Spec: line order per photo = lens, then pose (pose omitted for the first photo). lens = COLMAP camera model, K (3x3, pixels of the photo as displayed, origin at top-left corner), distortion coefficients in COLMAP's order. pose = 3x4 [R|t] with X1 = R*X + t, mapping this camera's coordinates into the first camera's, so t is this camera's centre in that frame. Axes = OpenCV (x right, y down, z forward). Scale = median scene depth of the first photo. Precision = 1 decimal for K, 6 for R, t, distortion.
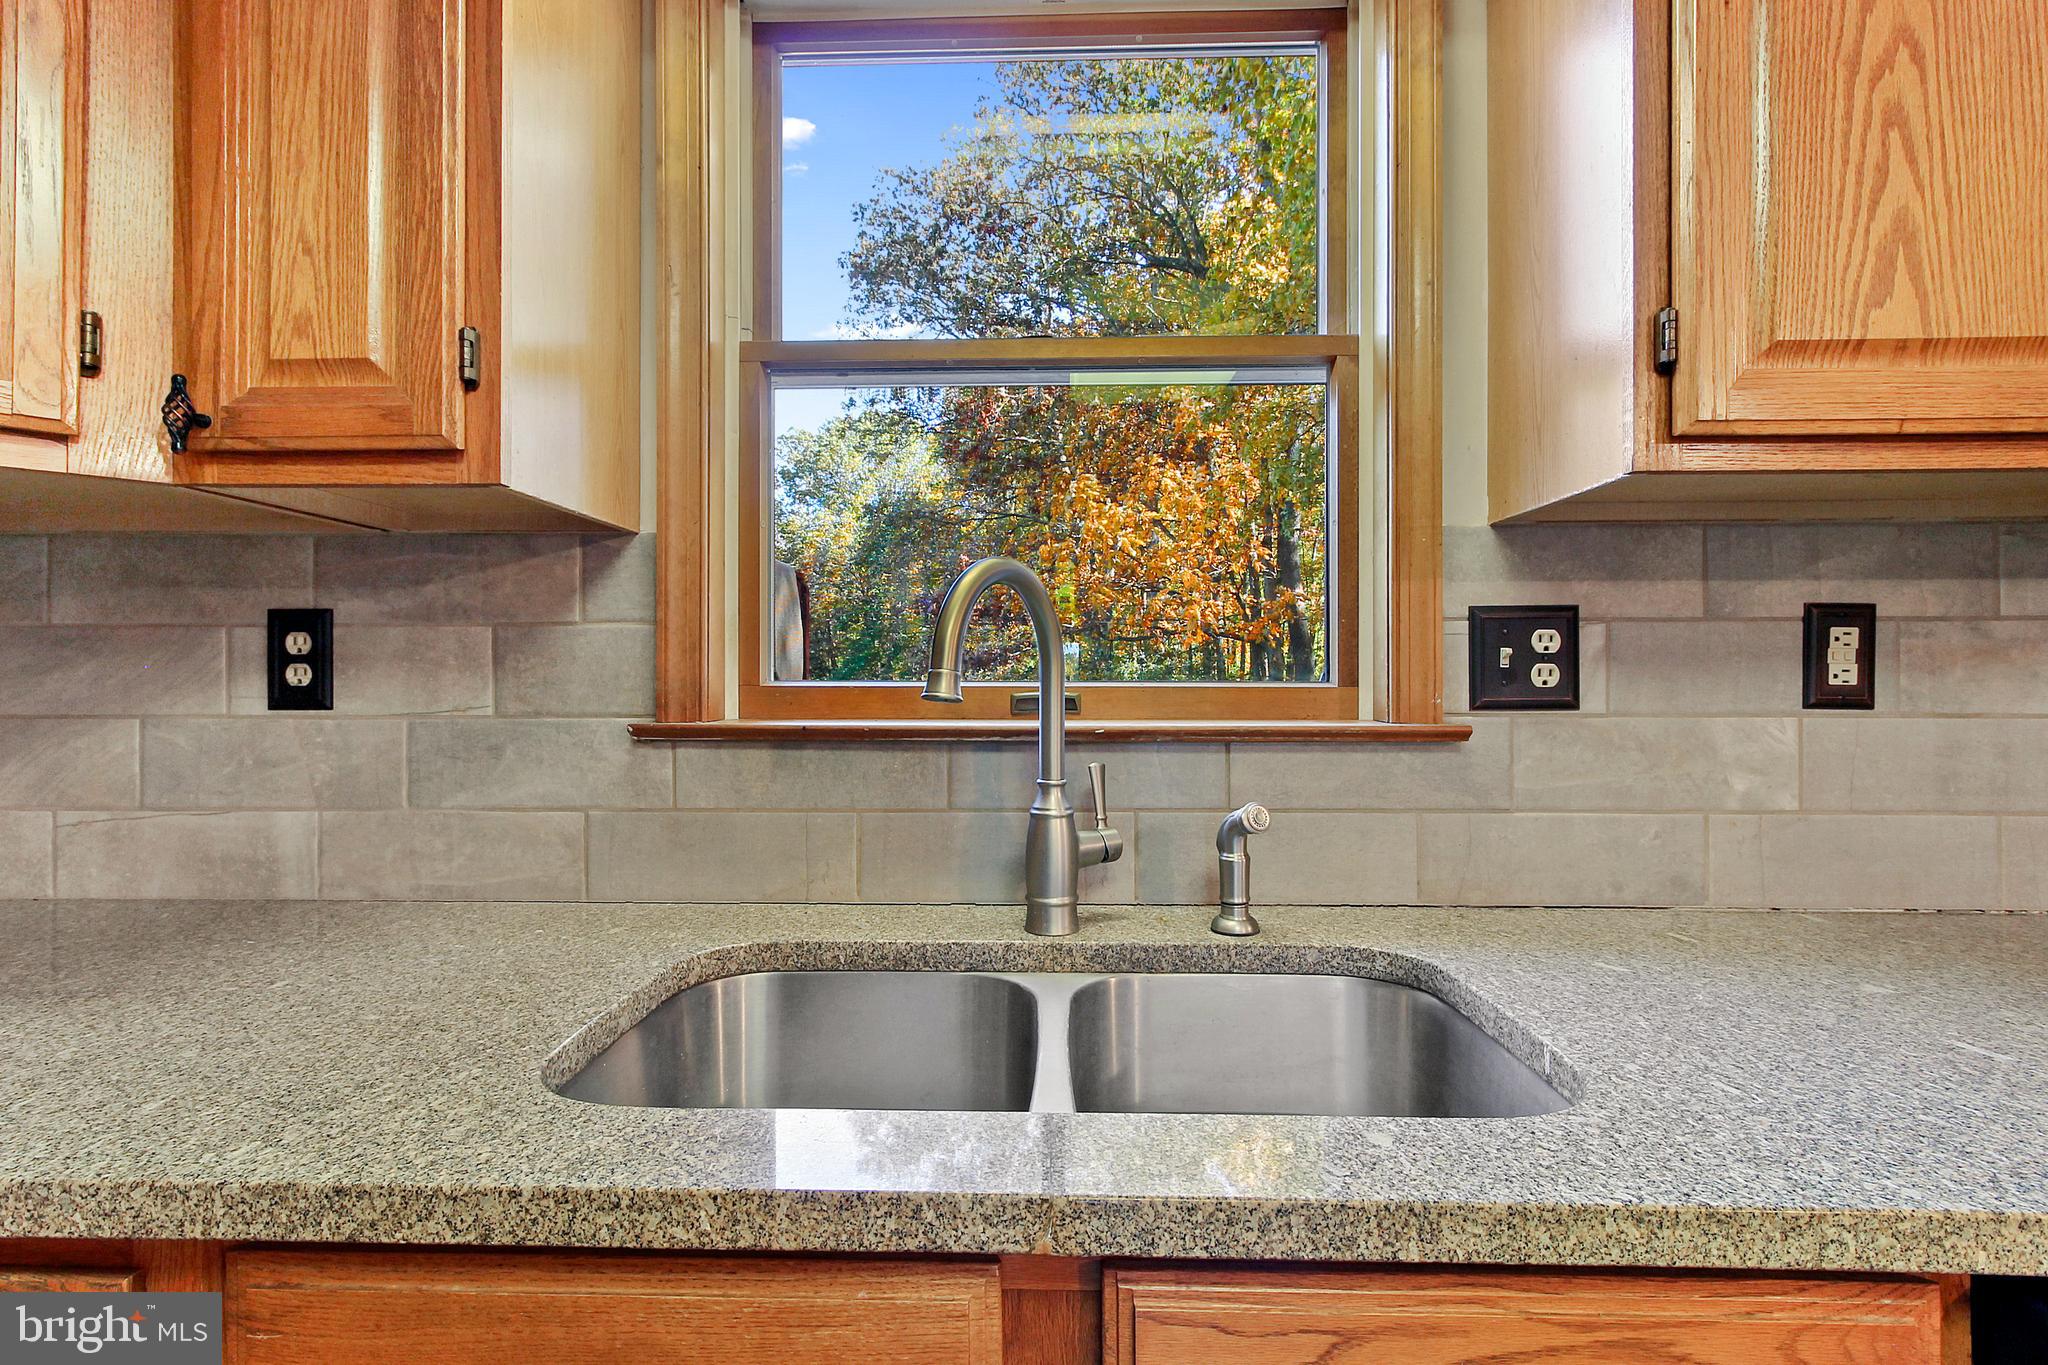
lens RADIAL K [[966.1, 0, 1024.2], [0, 966.1, 681.2], [0, 0, 1]] dist [0.001047, 0.002827]
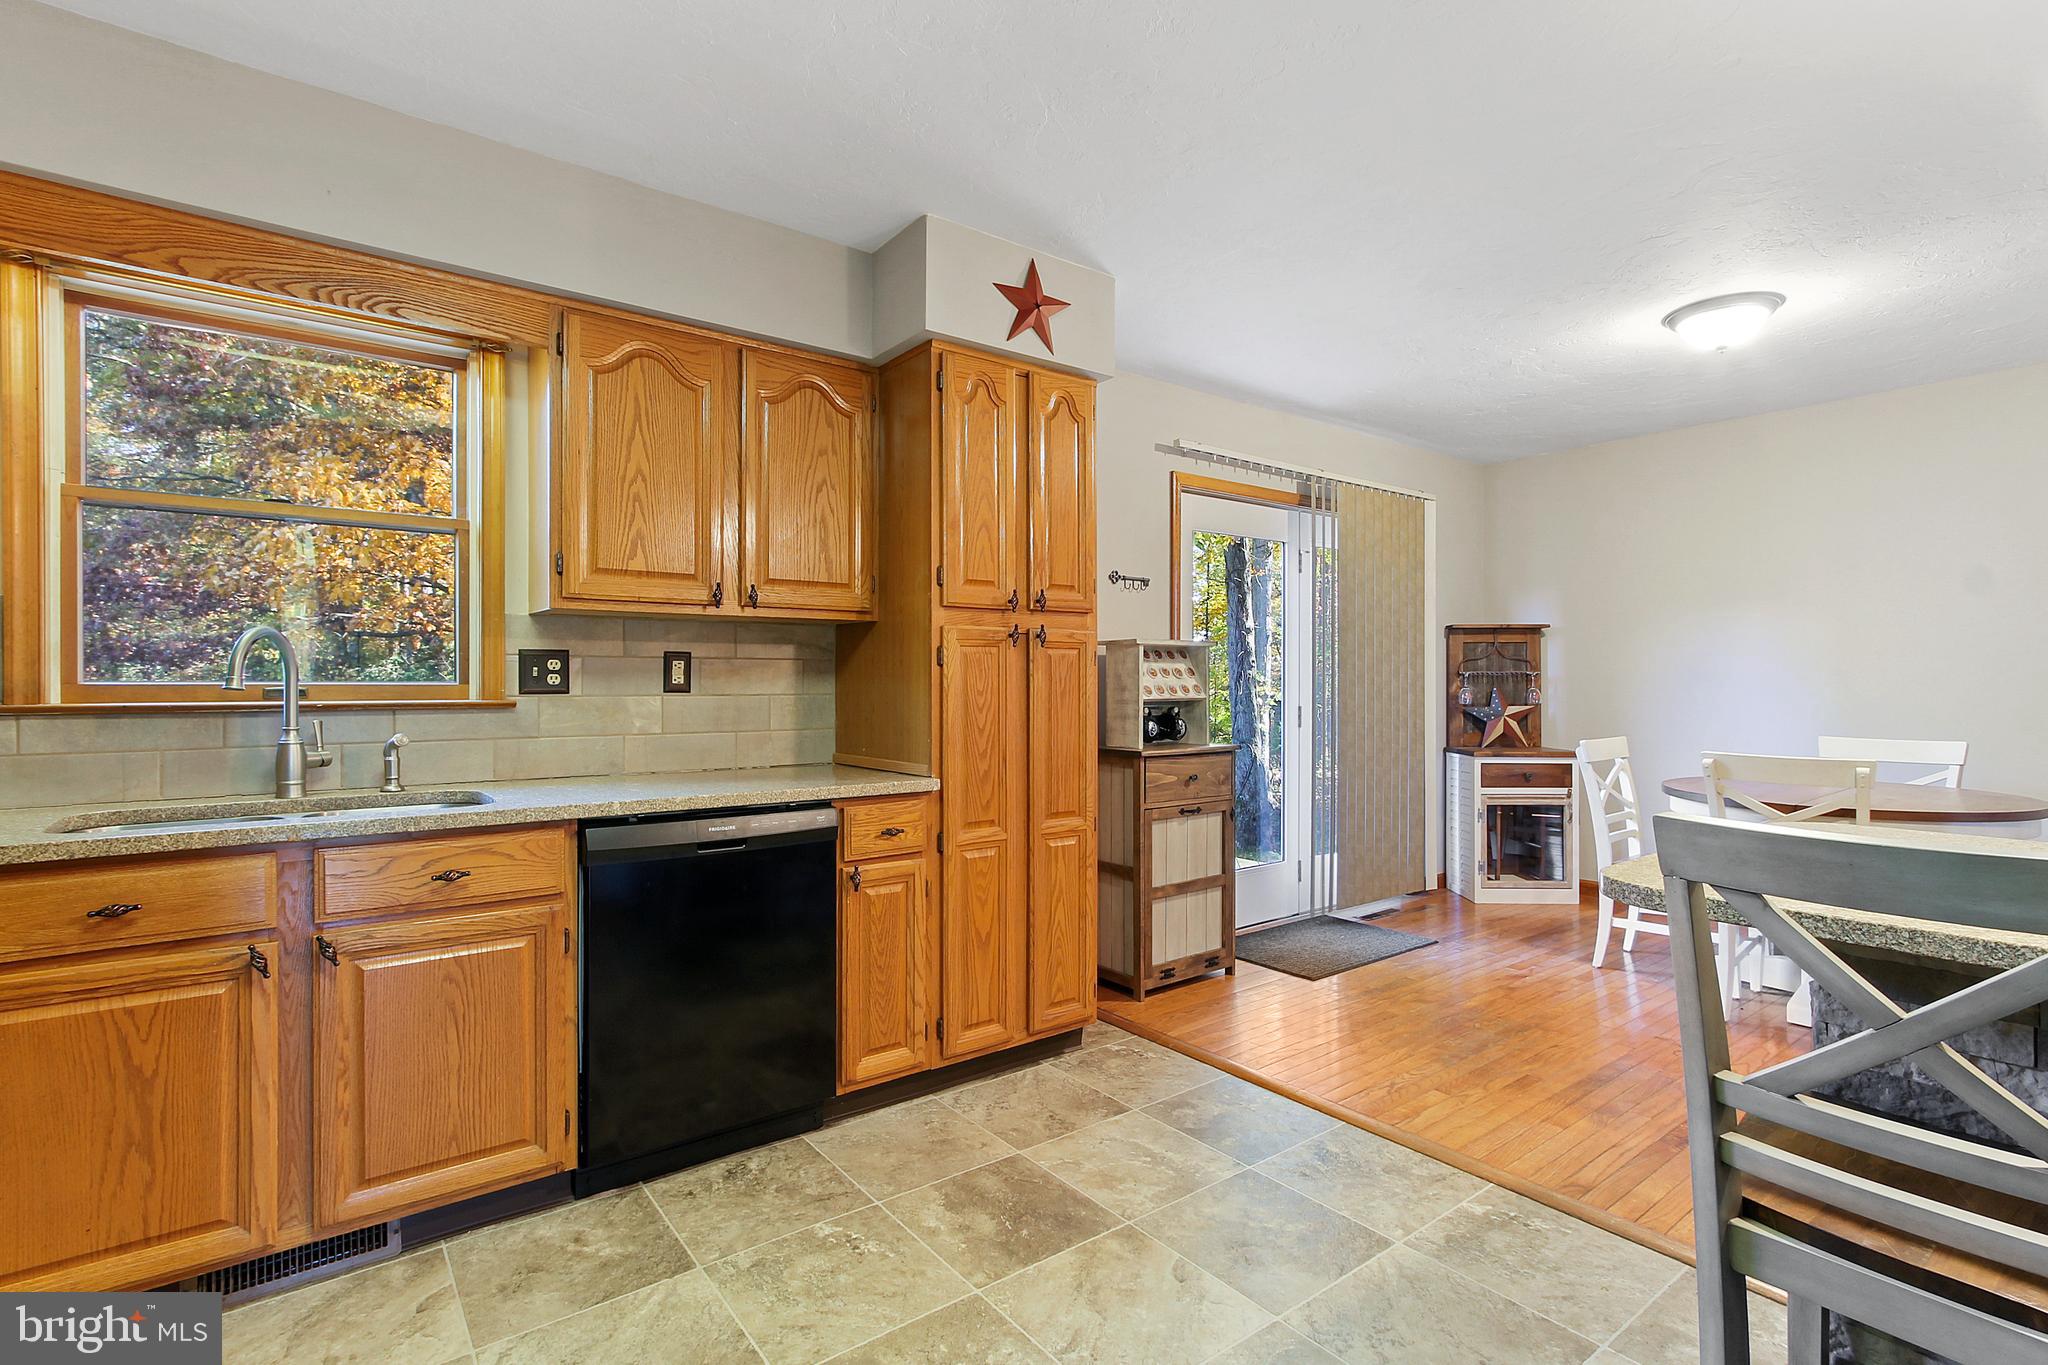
lens RADIAL K [[966.1, 0, 1027.8], [0, 966.1, 689.7], [0, 0, 1]] dist [0.001047, 0.002827]
pose [[0.770010, -0.004199, 0.638018, -0.074976], [-0.001455, 0.999964, 0.008336, -0.002374], [-0.638030, -0.007347, 0.769976, -1.555581]]
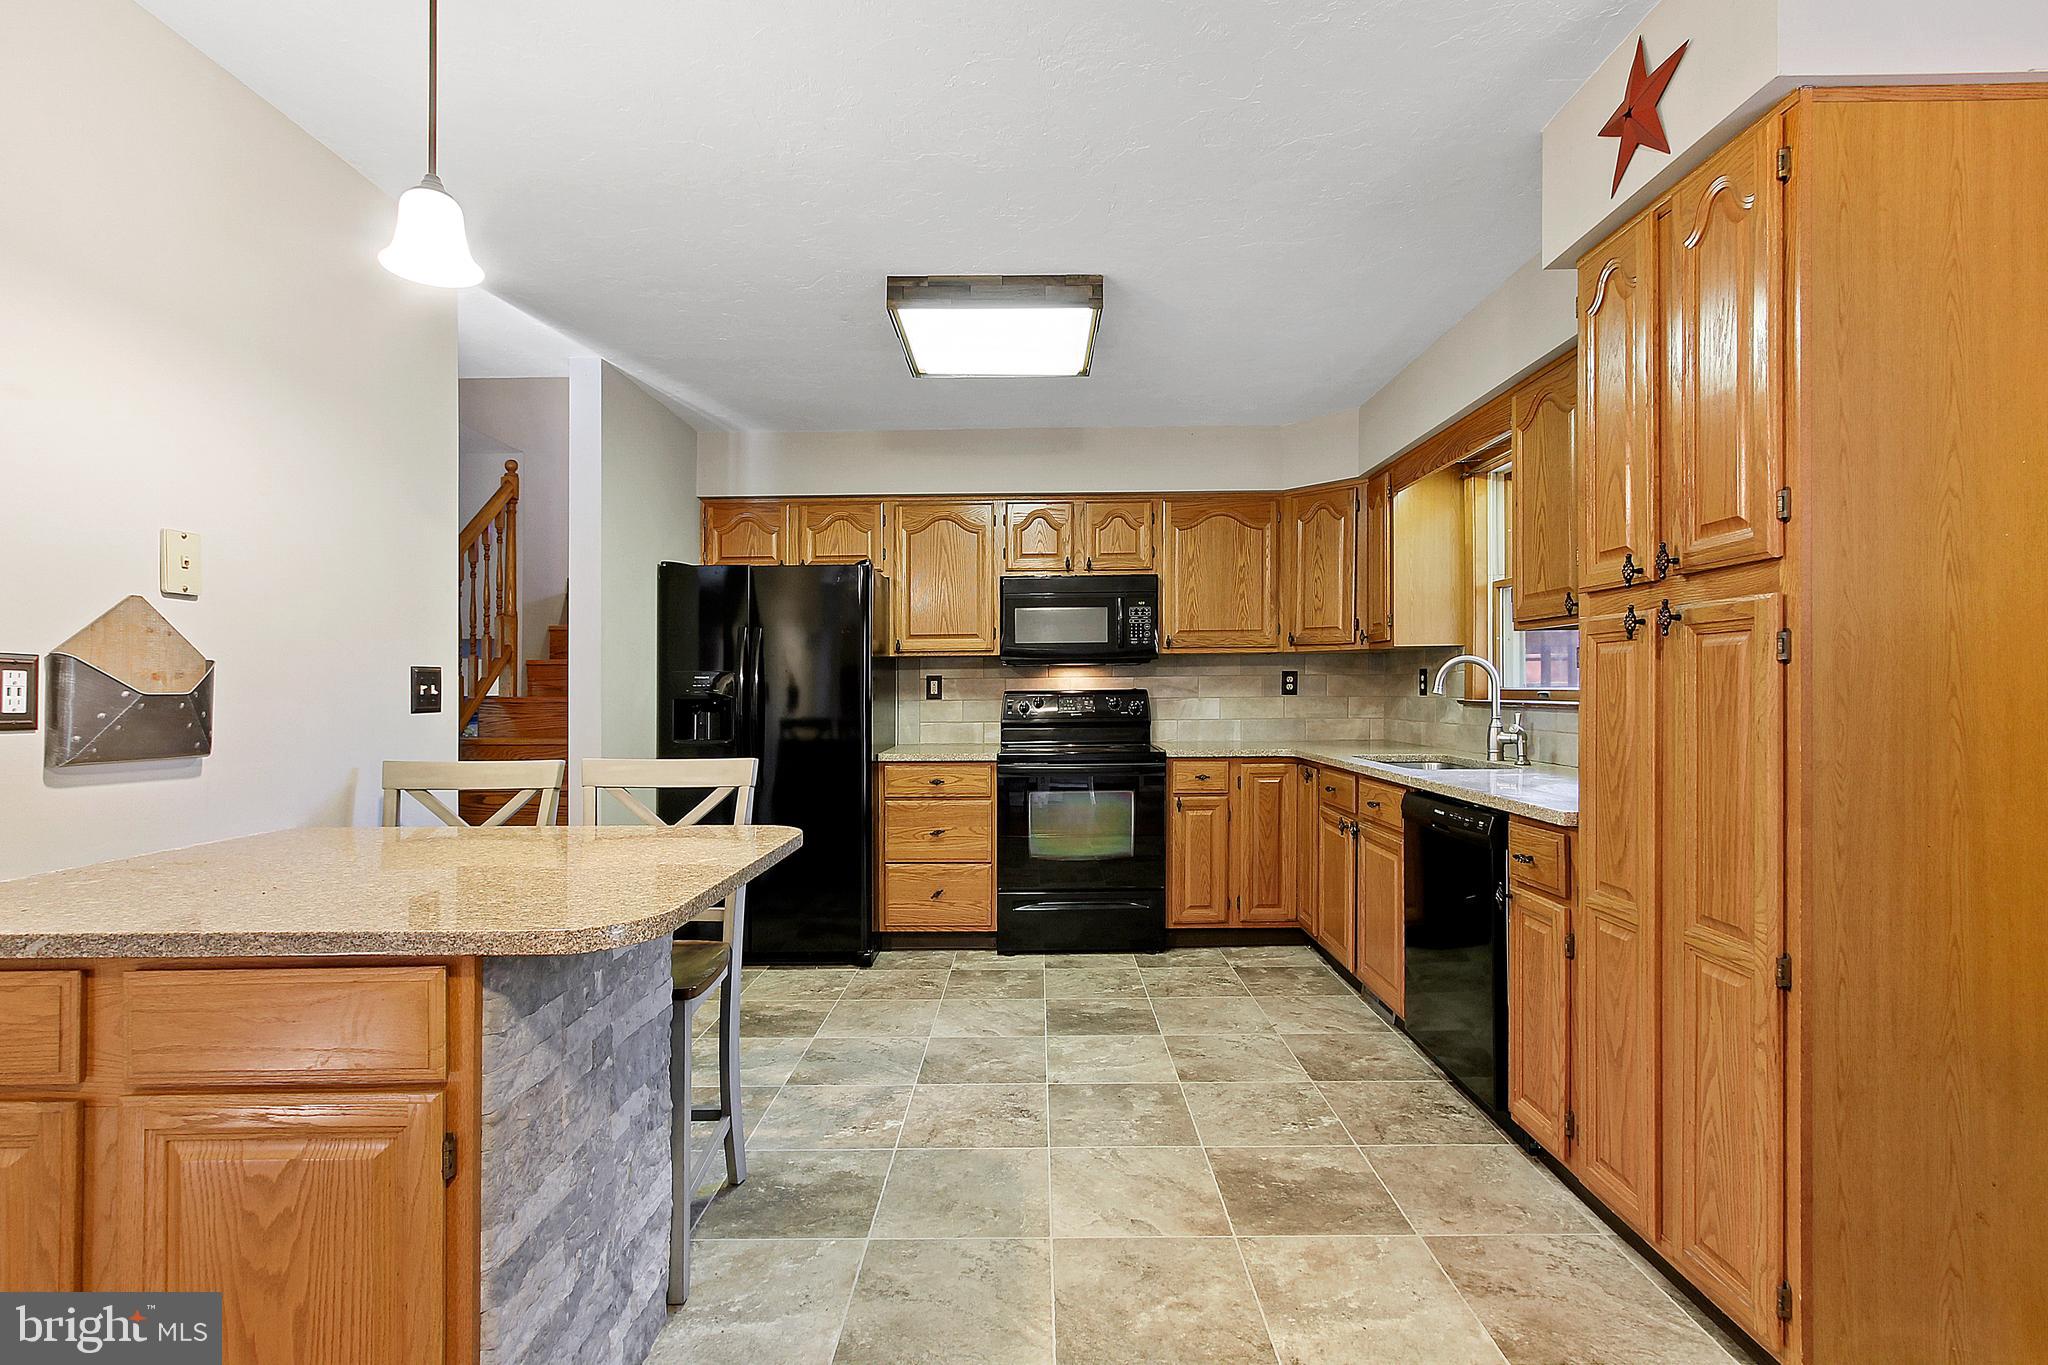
lens RADIAL K [[966.1, 0, 1029.9], [0, 966.1, 685.9], [0, 0, 1]] dist [0.001047, 0.002827]
pose [[0.030402, -0.002019, -0.999536, 3.138047], [0.012688, 0.999918, -0.001633, -0.022621], [0.999457, -0.012632, 0.030426, -0.683949]]
